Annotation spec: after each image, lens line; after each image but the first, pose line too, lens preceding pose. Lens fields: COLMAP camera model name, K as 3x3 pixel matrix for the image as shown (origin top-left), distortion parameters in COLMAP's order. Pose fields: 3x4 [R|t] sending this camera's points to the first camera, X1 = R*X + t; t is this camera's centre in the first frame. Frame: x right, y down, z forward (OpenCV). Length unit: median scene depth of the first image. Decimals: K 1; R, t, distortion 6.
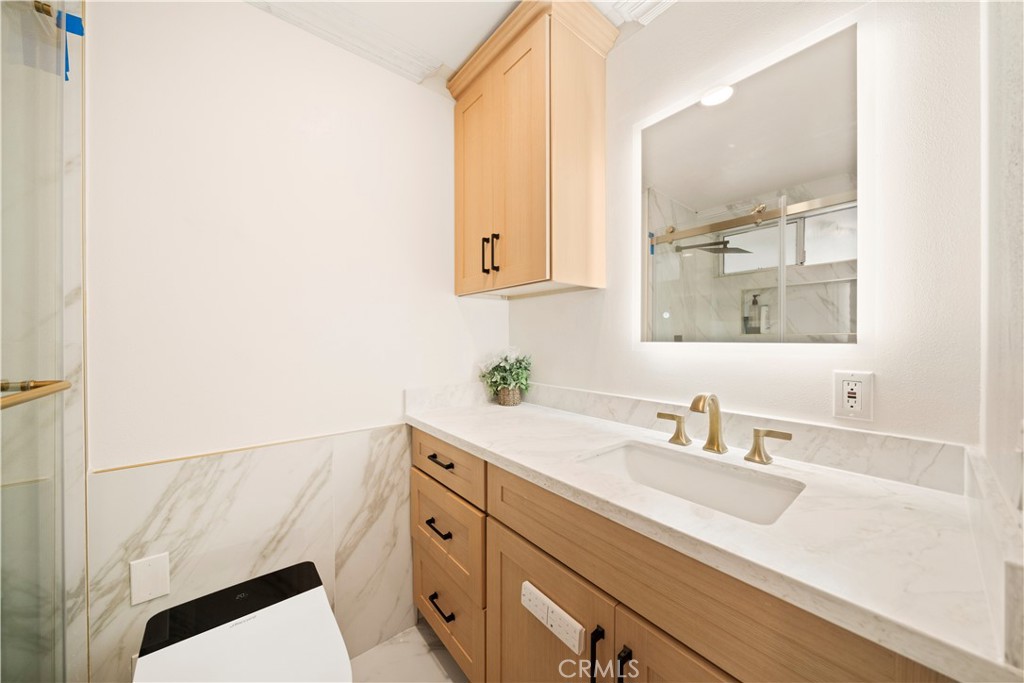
lens RADIAL K [[350.2, 0, 512.0], [0, 350.2, 341.5], [0, 0, 1]] dist [-0.001444, -0.000044]
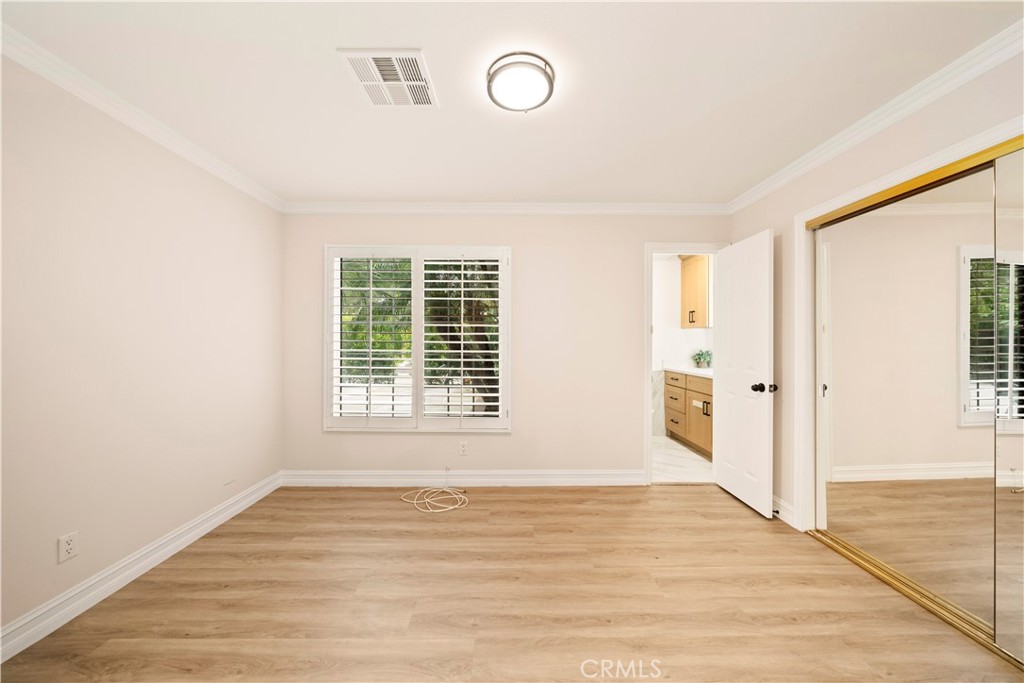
lens RADIAL K [[350.2, 0, 512.0], [0, 350.2, 341.5], [0, 0, 1]] dist [-0.001444, -0.000044]
pose [[0.776978, 0.002939, -0.629521, 0.601182], [-0.006164, 0.999977, -0.002939, -0.007941], [0.629498, 0.006164, 0.776978, -2.231683]]
